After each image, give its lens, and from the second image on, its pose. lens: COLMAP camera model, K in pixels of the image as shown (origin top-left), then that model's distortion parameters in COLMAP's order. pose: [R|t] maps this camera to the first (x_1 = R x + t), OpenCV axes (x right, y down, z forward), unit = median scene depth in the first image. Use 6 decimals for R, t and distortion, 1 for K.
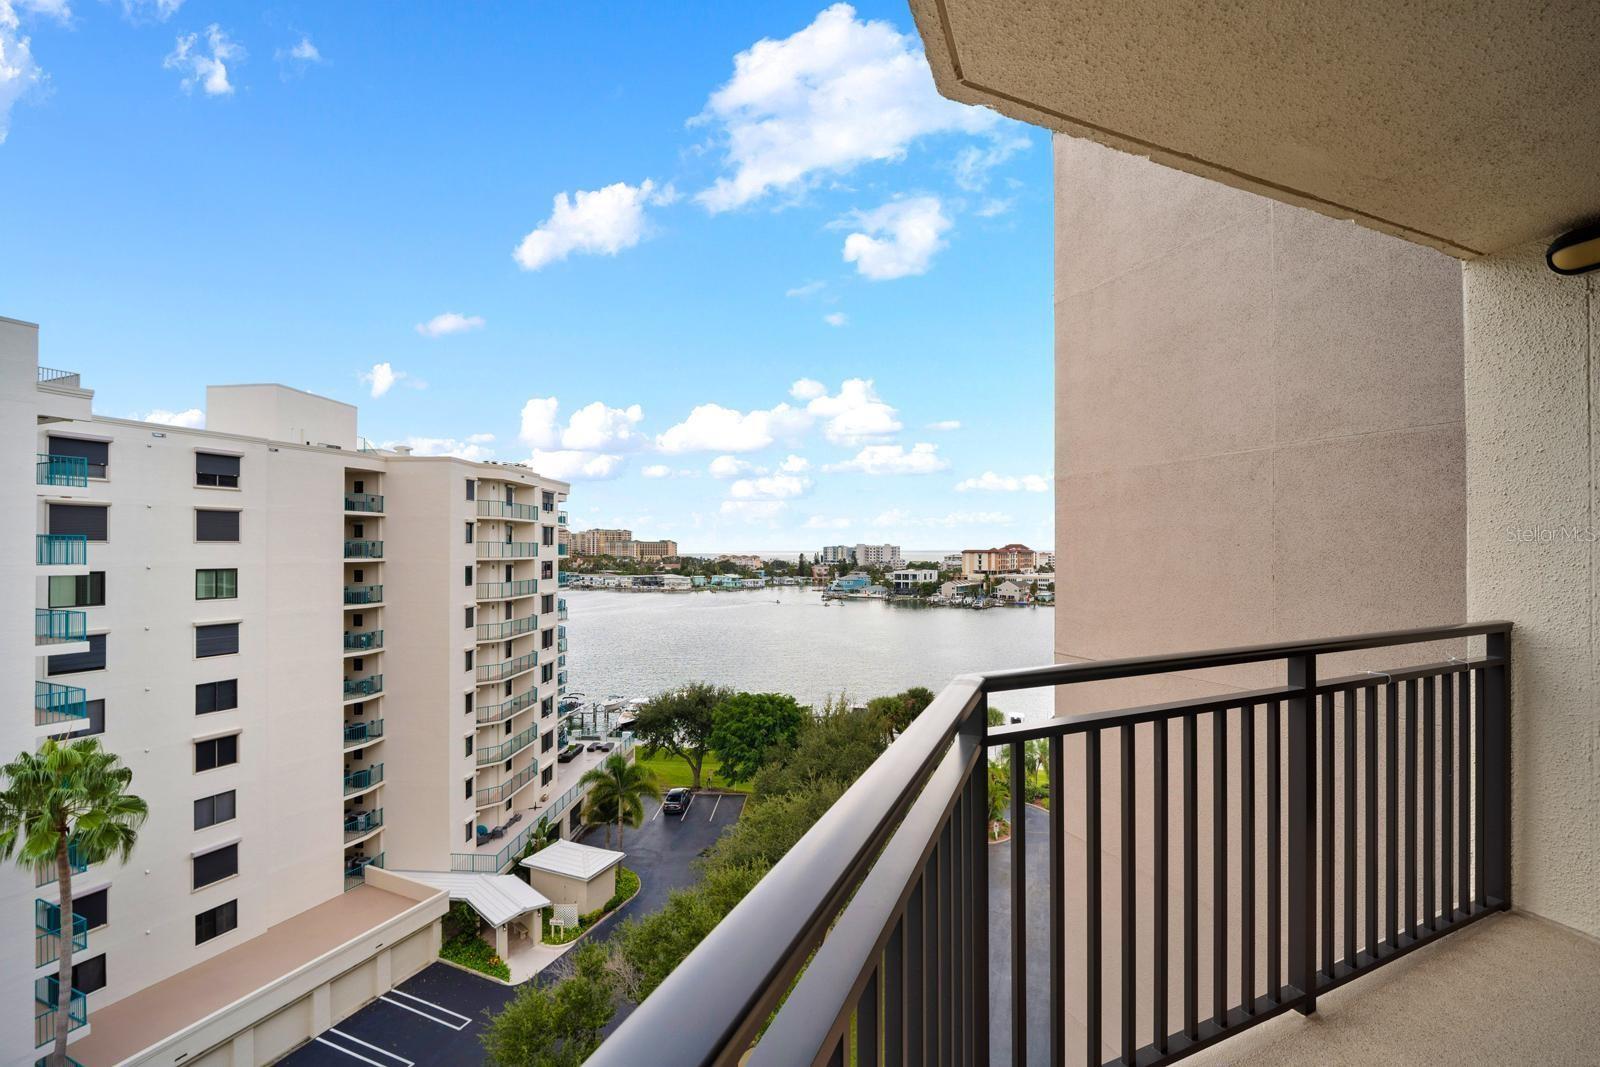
lens RADIAL K [[668.2, 0, 804.9], [0, 668.2, 546.2], [0, 0, 1]] dist [-0.013952, 0.000751]
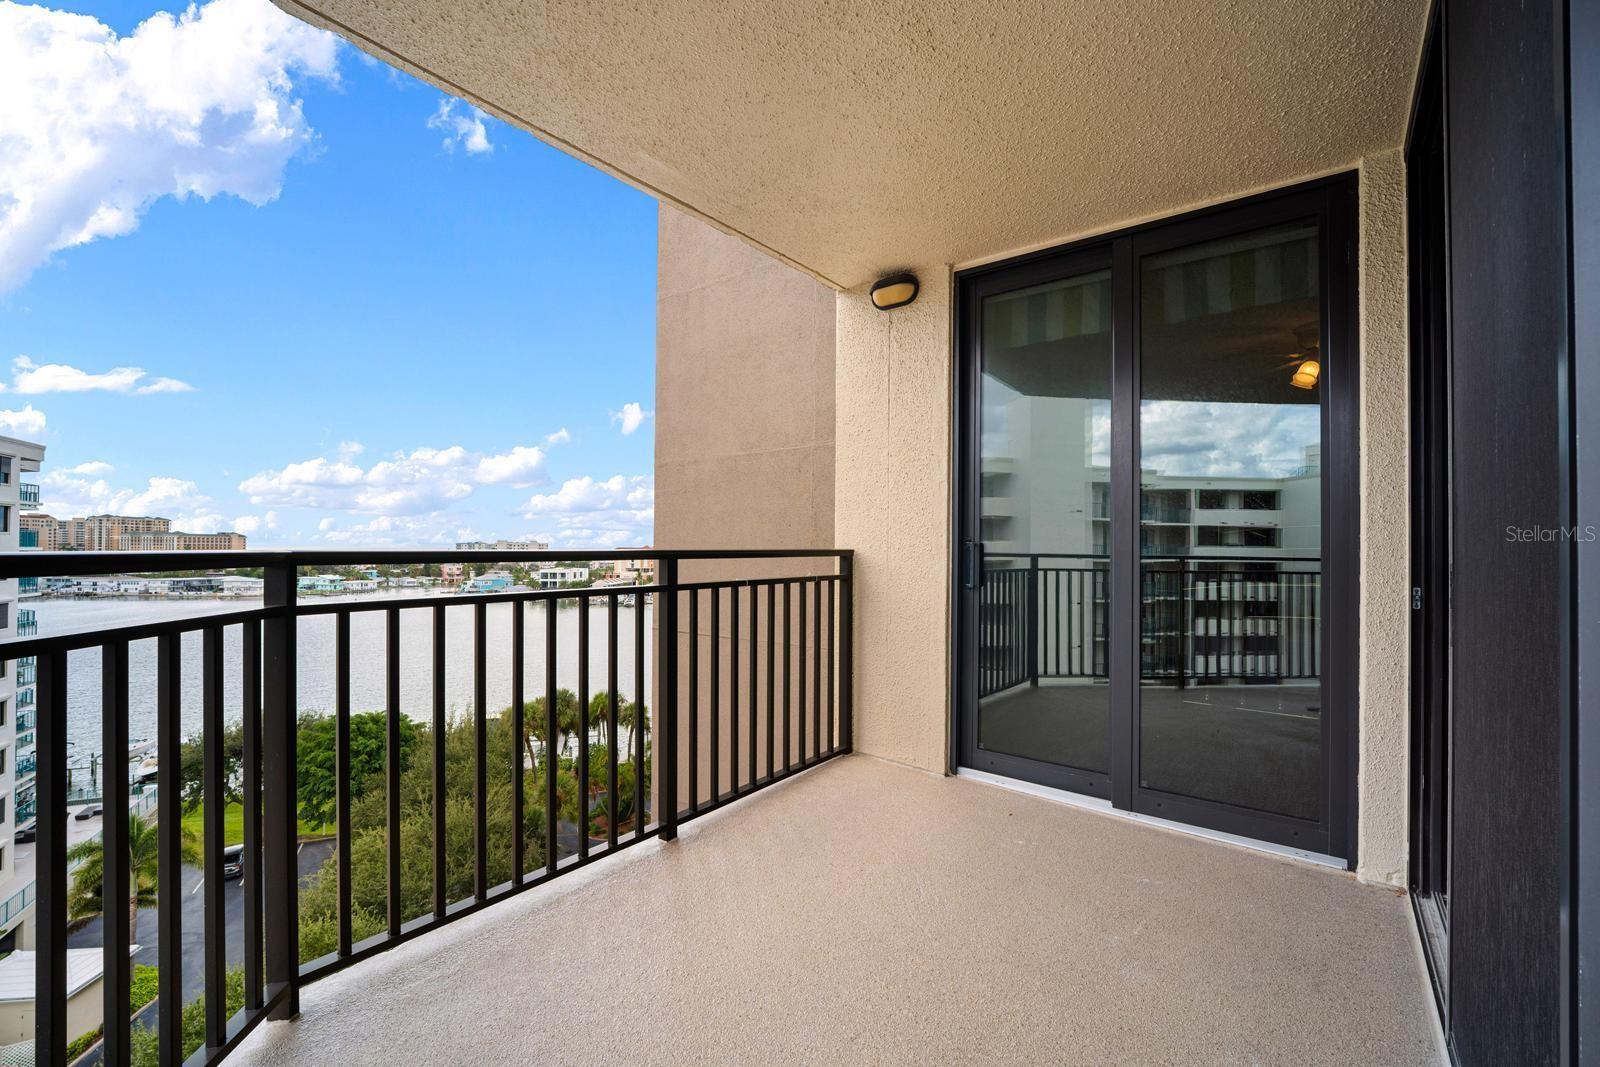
lens RADIAL K [[668.2, 0, 801.3], [0, 668.2, 539.2], [0, 0, 1]] dist [-0.013952, 0.000751]
pose [[0.869989, 0.012012, 0.492925, 0.268944], [-0.010327, 0.999928, -0.006141, 0.103916], [-0.492963, 0.000252, 0.870050, -0.195028]]
